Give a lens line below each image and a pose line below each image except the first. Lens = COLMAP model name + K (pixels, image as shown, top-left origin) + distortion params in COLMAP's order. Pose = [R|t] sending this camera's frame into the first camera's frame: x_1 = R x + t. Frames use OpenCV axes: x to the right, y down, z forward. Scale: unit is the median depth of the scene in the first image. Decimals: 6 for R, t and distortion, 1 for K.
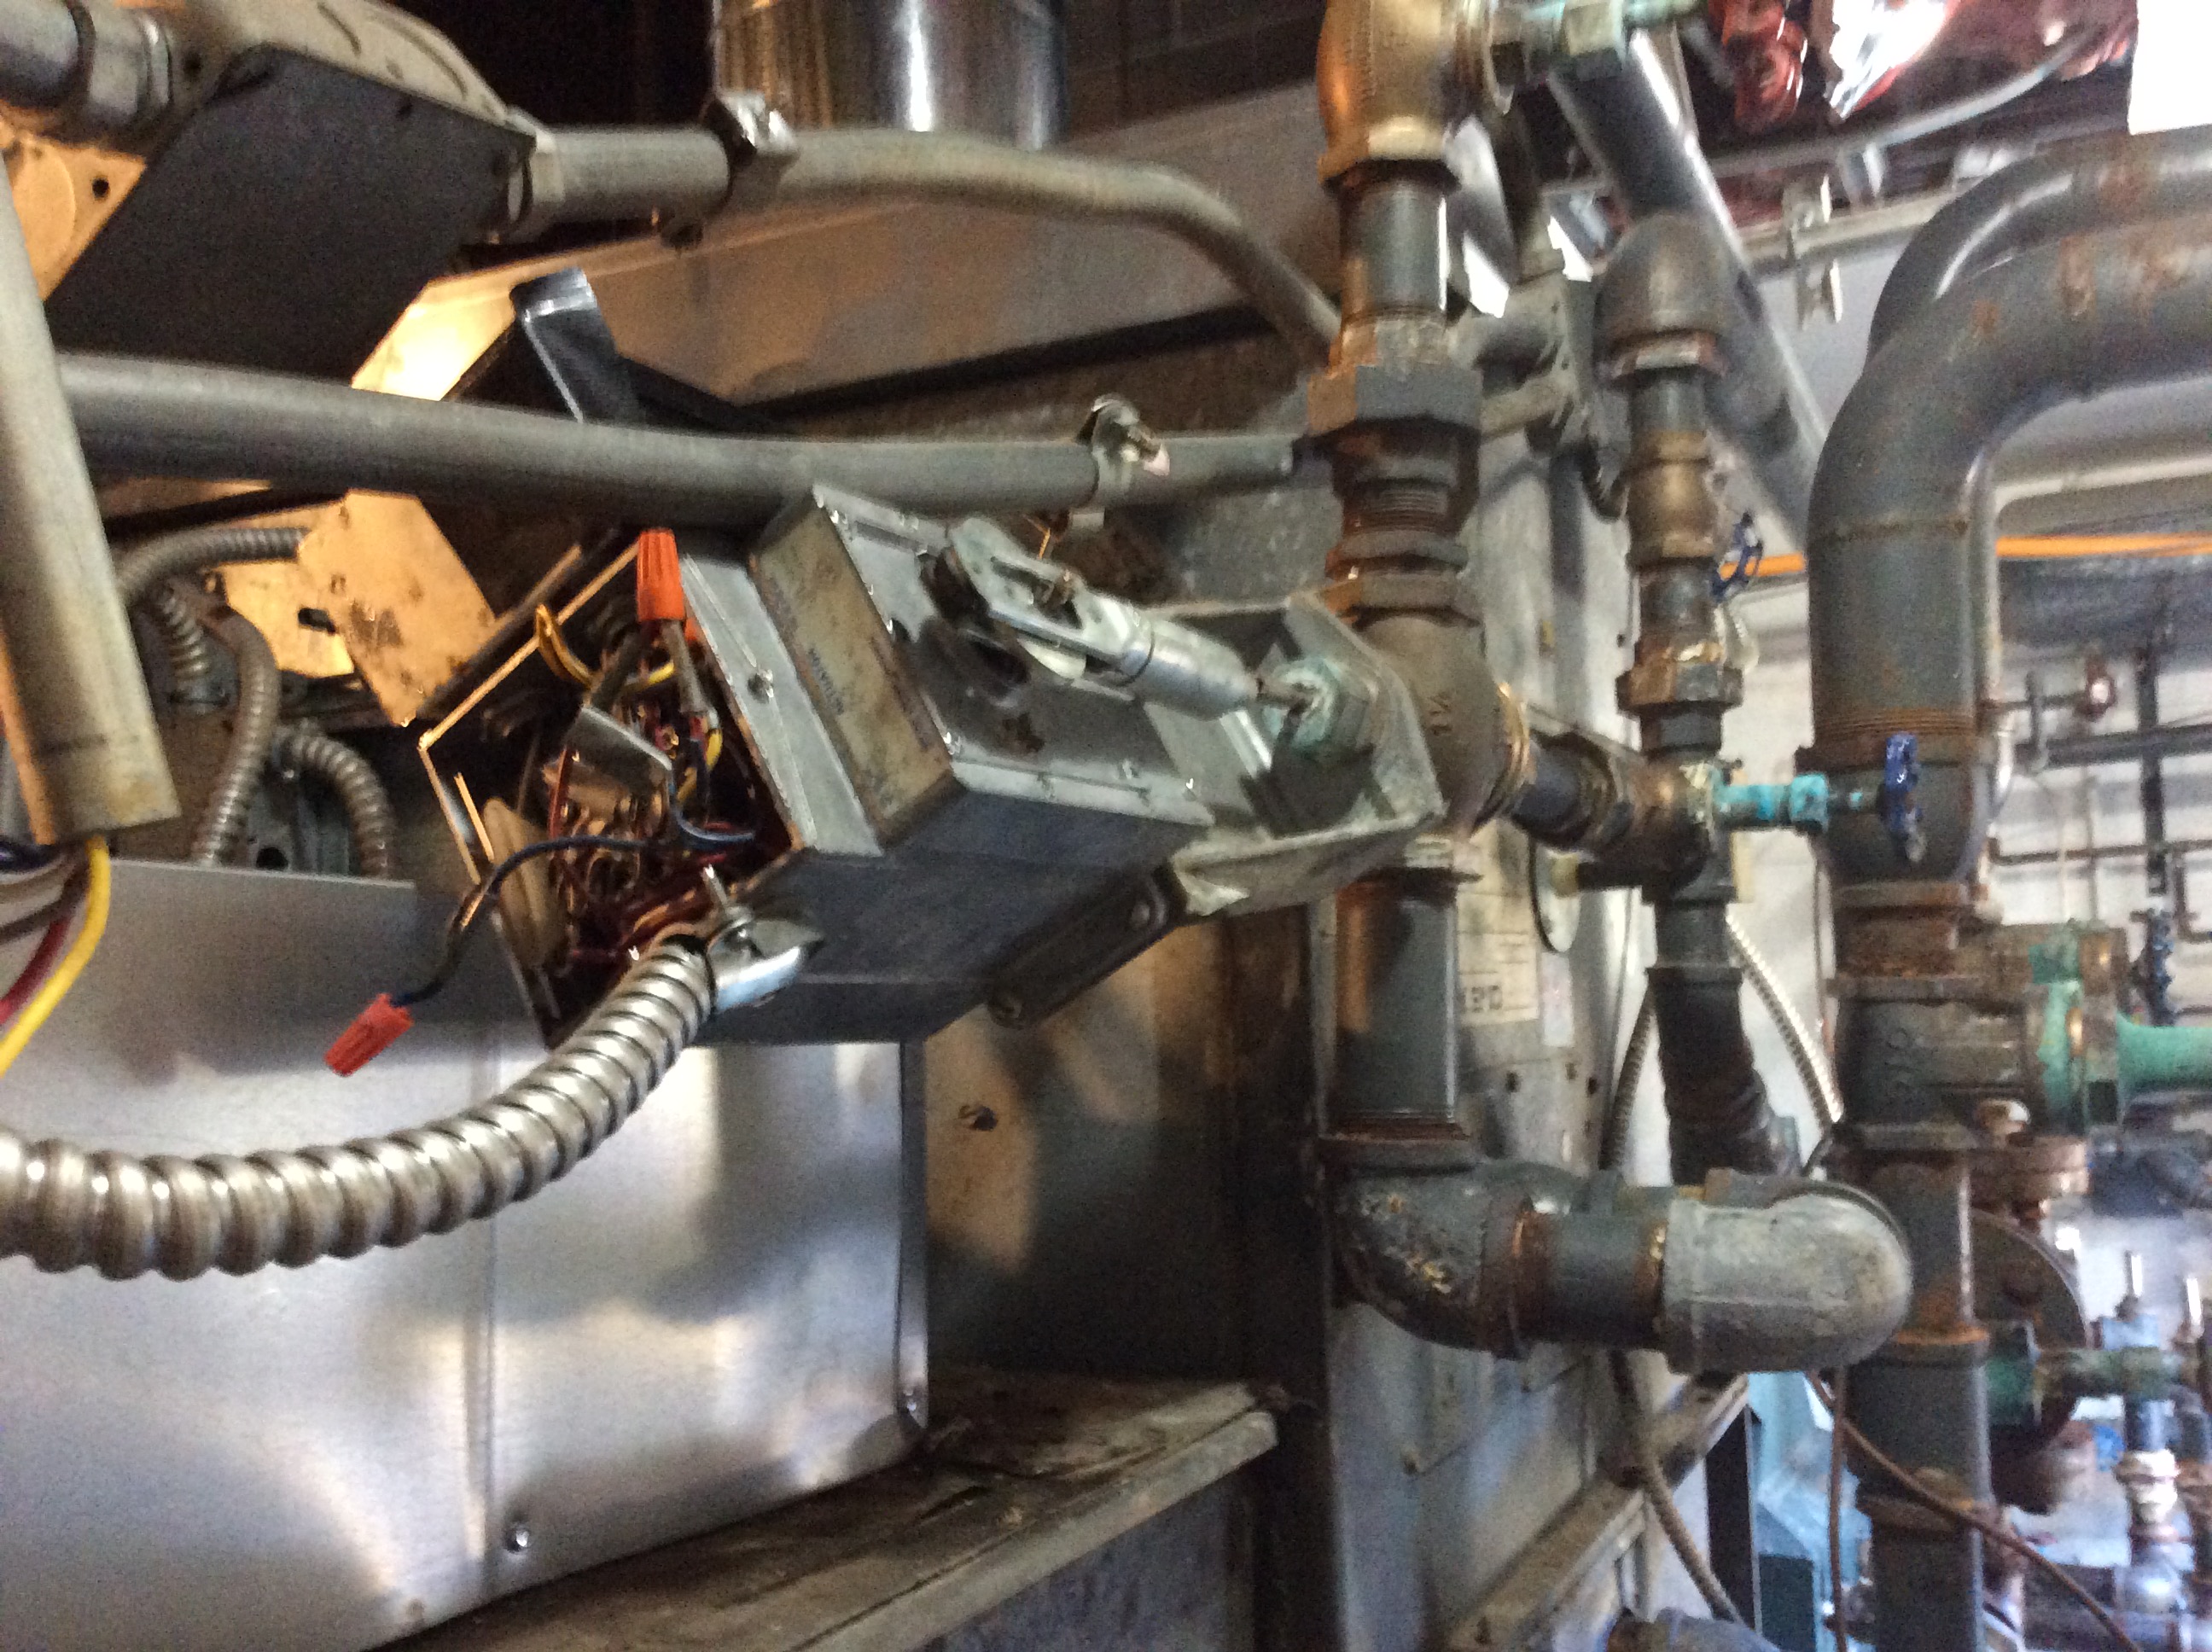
lens RADIAL K [[2090.7, 0, 1106.0], [0, 2090.7, 826.0], [0, 0, 1]] dist [0.002221, -0.004485]
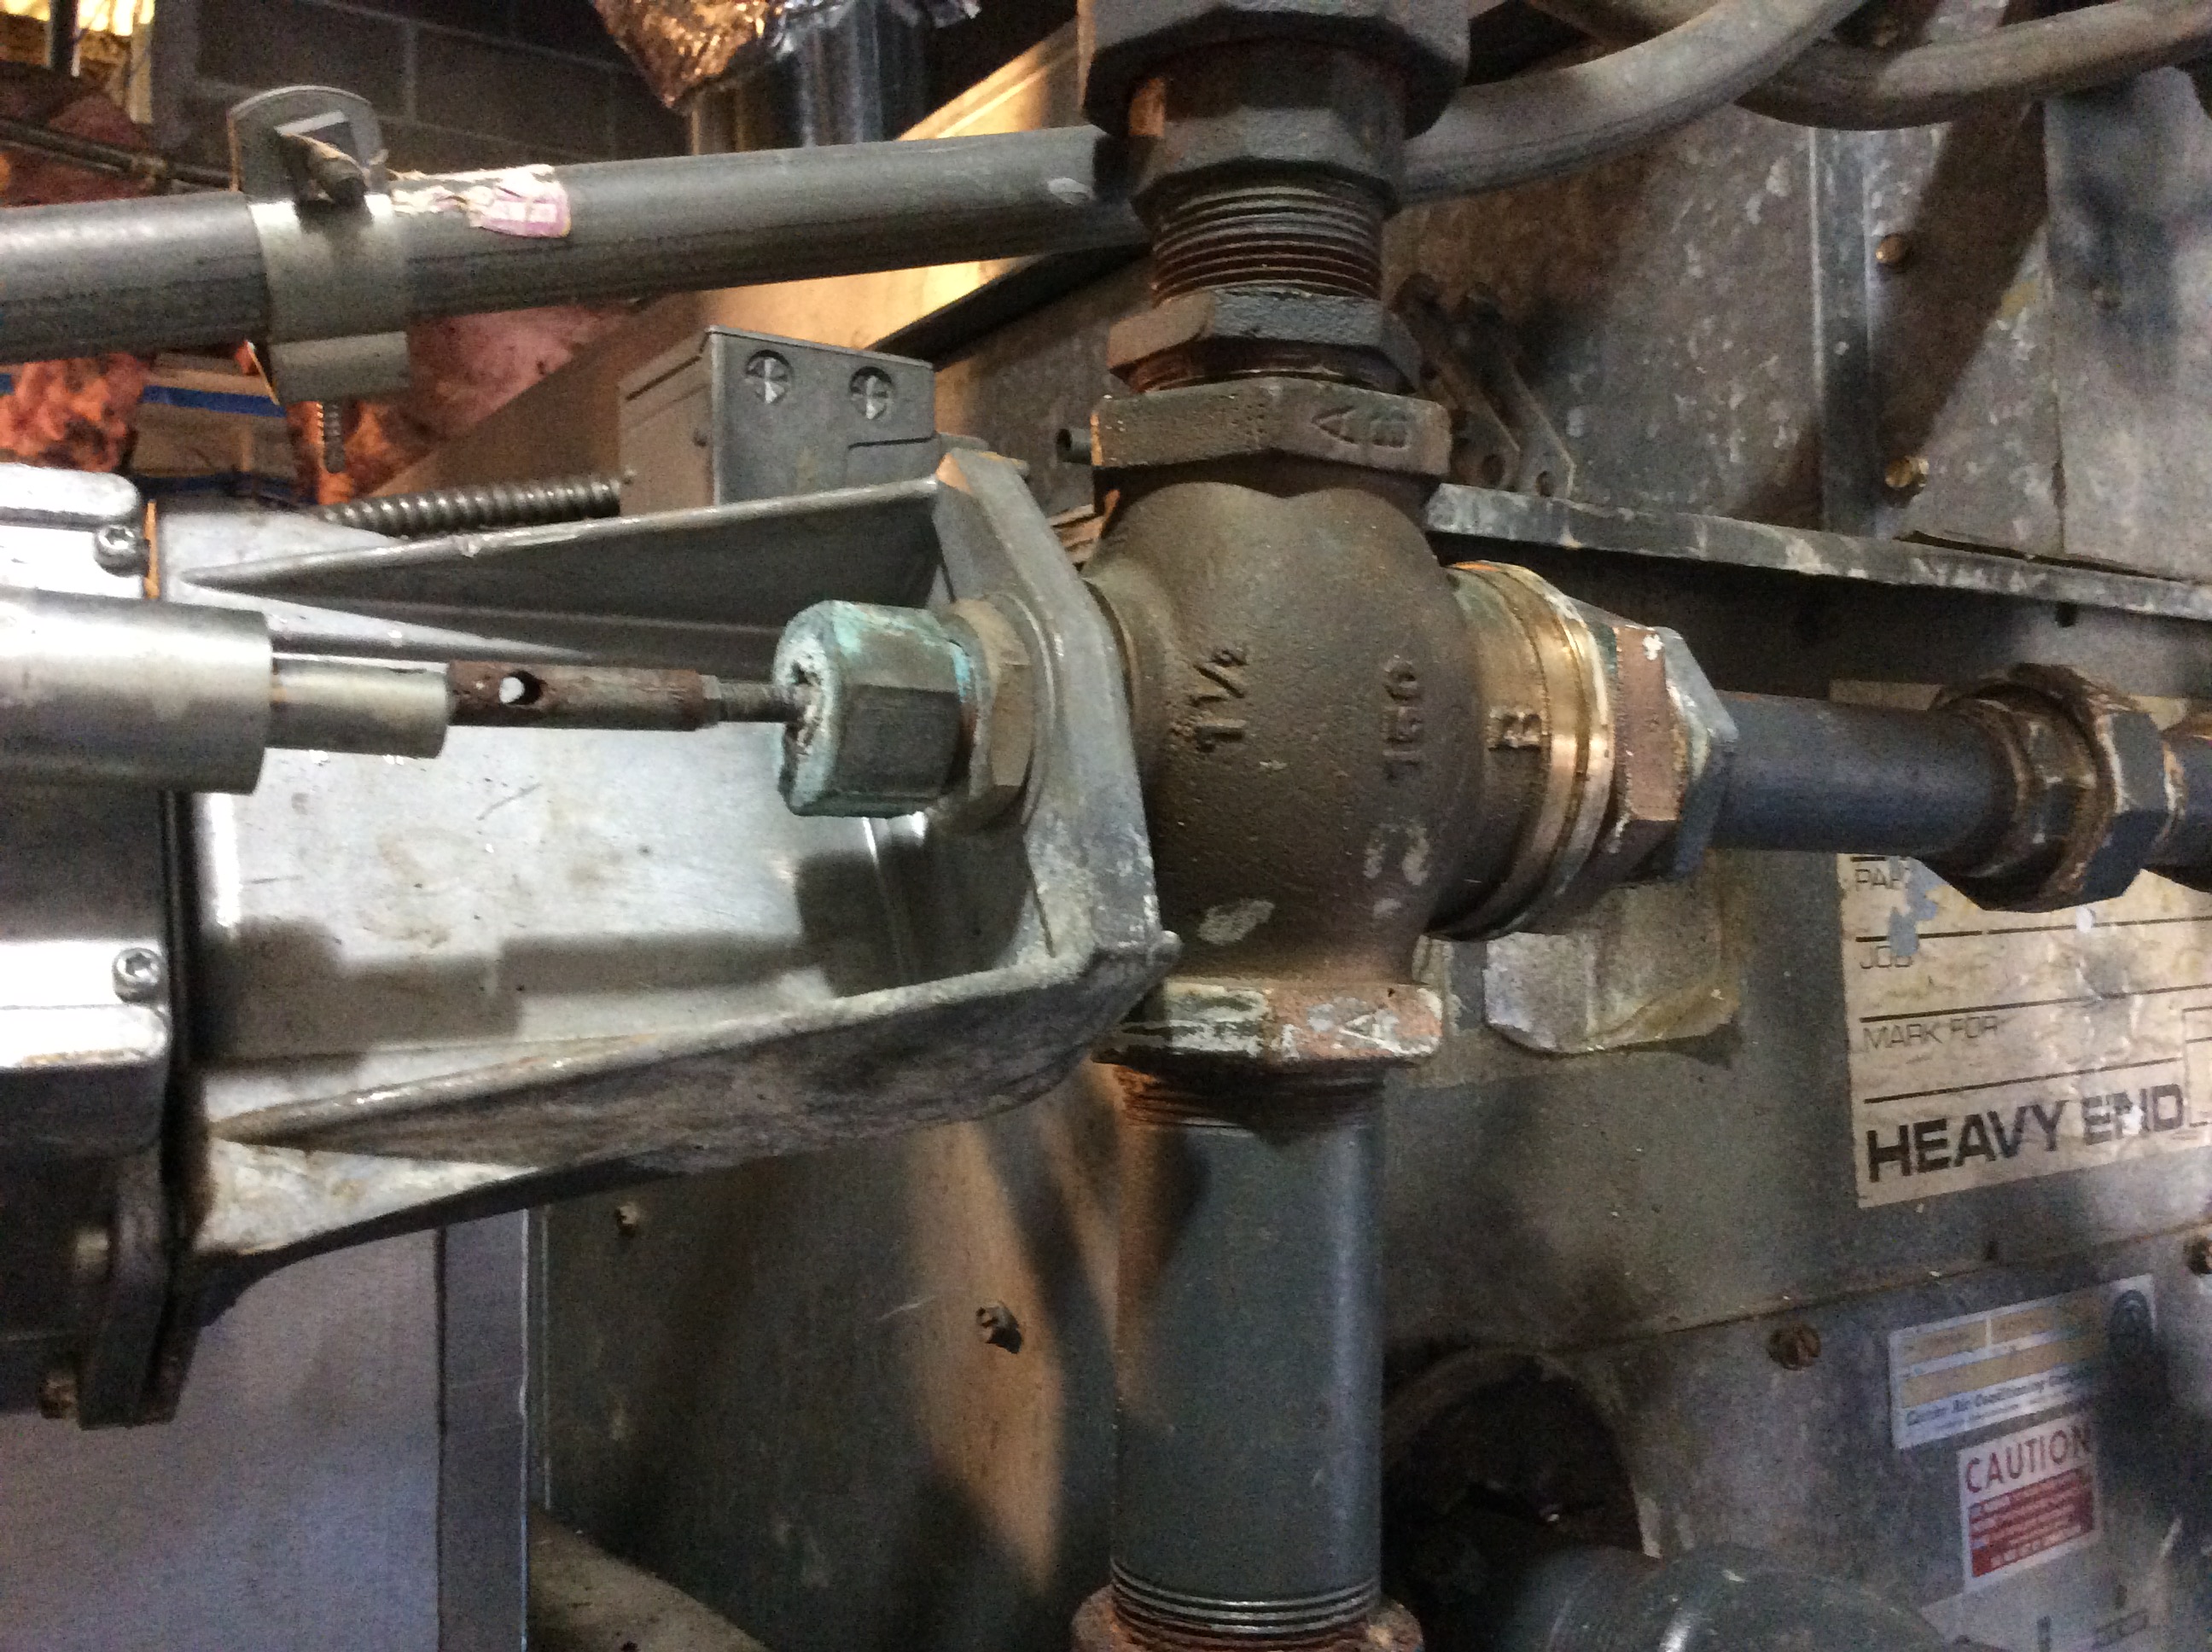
lens RADIAL K [[2066.3, 0, 1112.4], [0, 2066.3, 842.8], [0, 0, 1]] dist [0.128887, -0.261098]
pose [[0.874964, -0.008889, -0.484107, 0.341990], [0.038727, 0.997913, 0.051672, -0.047282], [0.482637, -0.063959, 0.873482, 0.600222]]
